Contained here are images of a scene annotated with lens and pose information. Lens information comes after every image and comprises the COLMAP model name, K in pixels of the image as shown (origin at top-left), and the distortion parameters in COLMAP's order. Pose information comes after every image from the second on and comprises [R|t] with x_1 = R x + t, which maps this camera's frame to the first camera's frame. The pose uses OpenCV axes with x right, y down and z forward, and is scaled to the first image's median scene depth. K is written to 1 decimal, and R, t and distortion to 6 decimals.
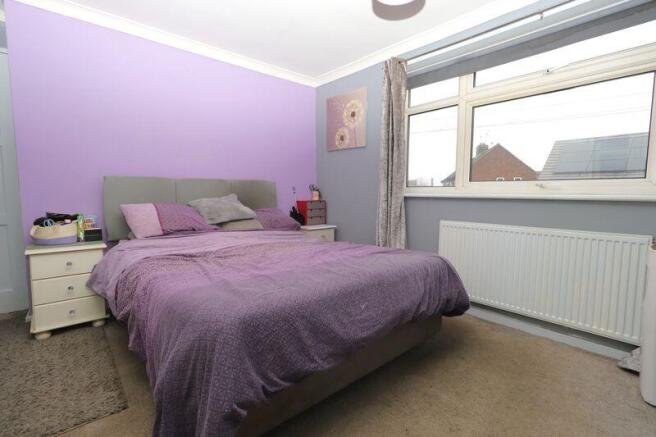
lens RADIAL K [[307.3, 0, 327.6], [0, 307.3, 215.5], [0, 0, 1]] dist [0.005978, 0.000924]
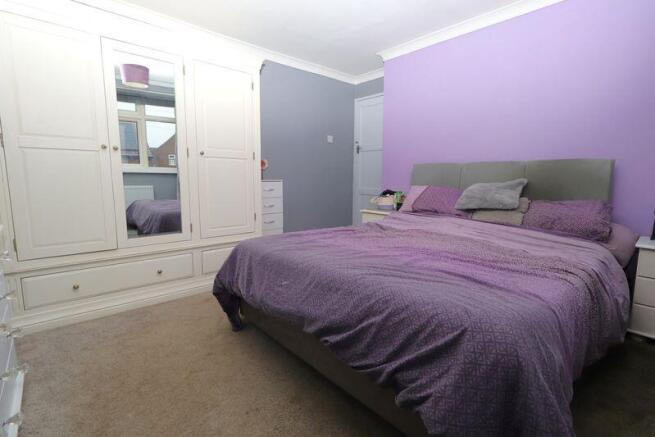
lens RADIAL K [[316.6, 0, 328.5], [0, 316.6, 215.5], [0, 0, 1]] dist [-0.001437, -0.000060]
pose [[-0.012910, 0.114398, -0.993351, 0.985436], [-0.087908, 0.989457, 0.115093, -0.049437], [0.996045, 0.088809, -0.002718, 0.967023]]
